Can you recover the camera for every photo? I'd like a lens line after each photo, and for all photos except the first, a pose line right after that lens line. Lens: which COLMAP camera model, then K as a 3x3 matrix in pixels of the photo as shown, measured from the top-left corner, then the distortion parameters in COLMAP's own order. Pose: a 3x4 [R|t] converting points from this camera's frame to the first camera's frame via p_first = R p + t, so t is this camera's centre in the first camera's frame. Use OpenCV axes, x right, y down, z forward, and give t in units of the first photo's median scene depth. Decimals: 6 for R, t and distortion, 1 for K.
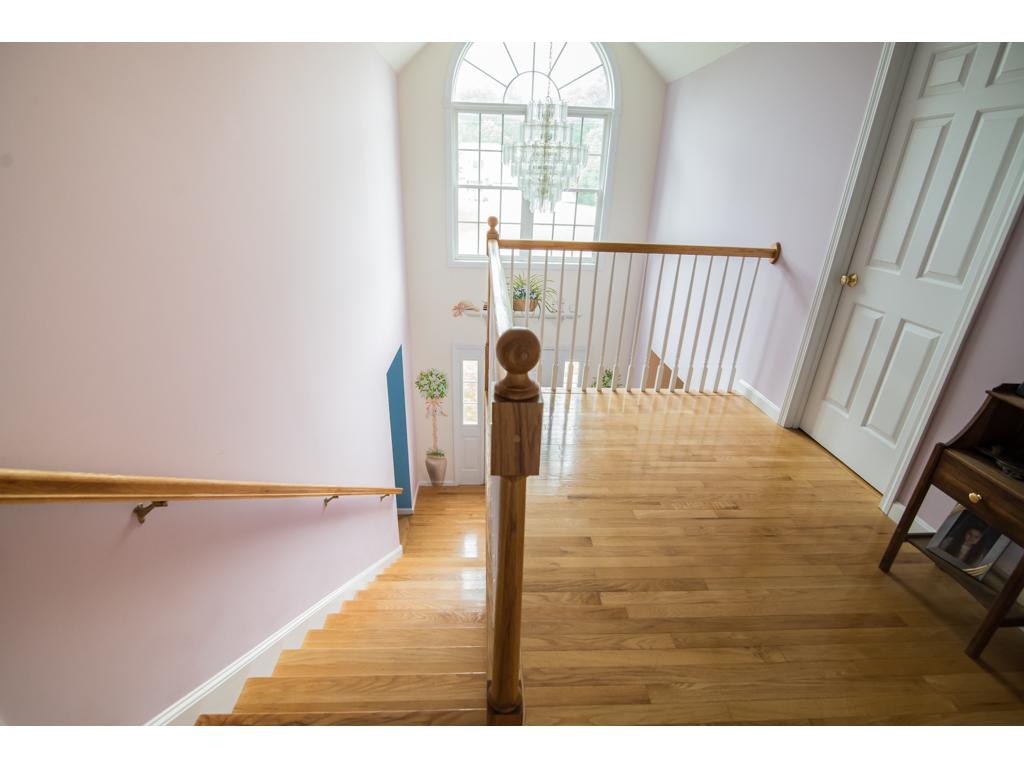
lens RADIAL K [[469.5, 0, 506.5], [0, 469.5, 385.8], [0, 0, 1]] dist [-0.017949, 0.000934]
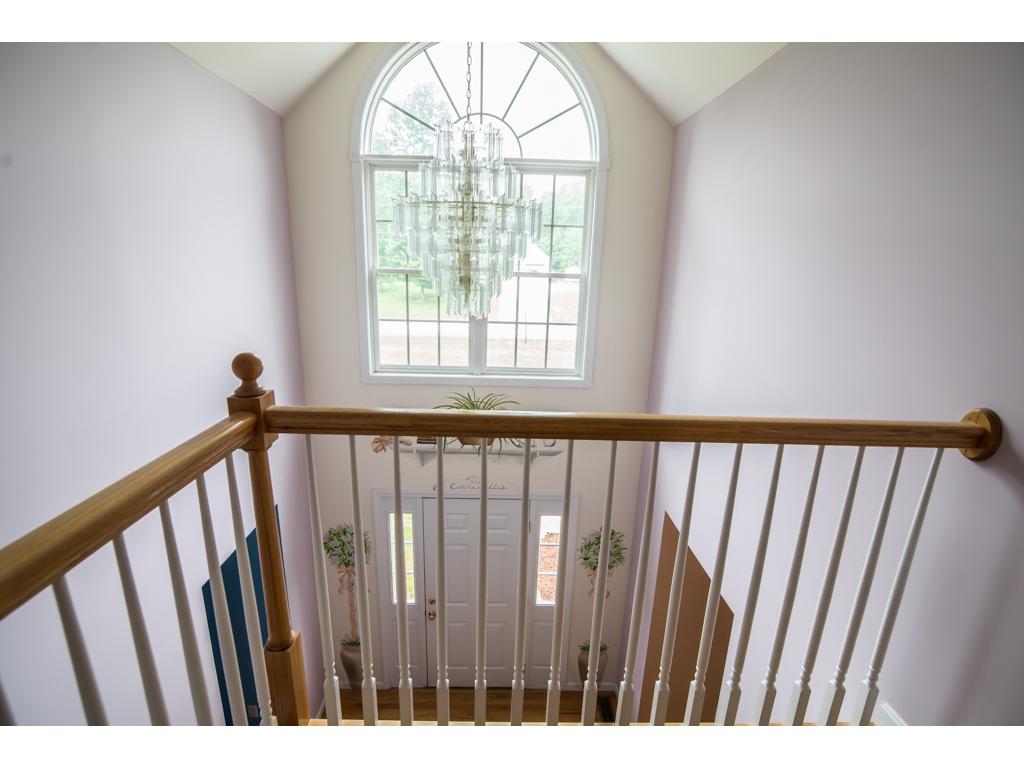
lens RADIAL K [[469.5, 0, 506.5], [0, 469.5, 385.8], [0, 0, 1]] dist [-0.017949, 0.000934]
pose [[0.999609, 0.002287, -0.027858, 0.116056], [-0.006522, 0.988223, -0.152883, -0.164131], [0.027181, 0.153005, 0.987852, 0.371197]]
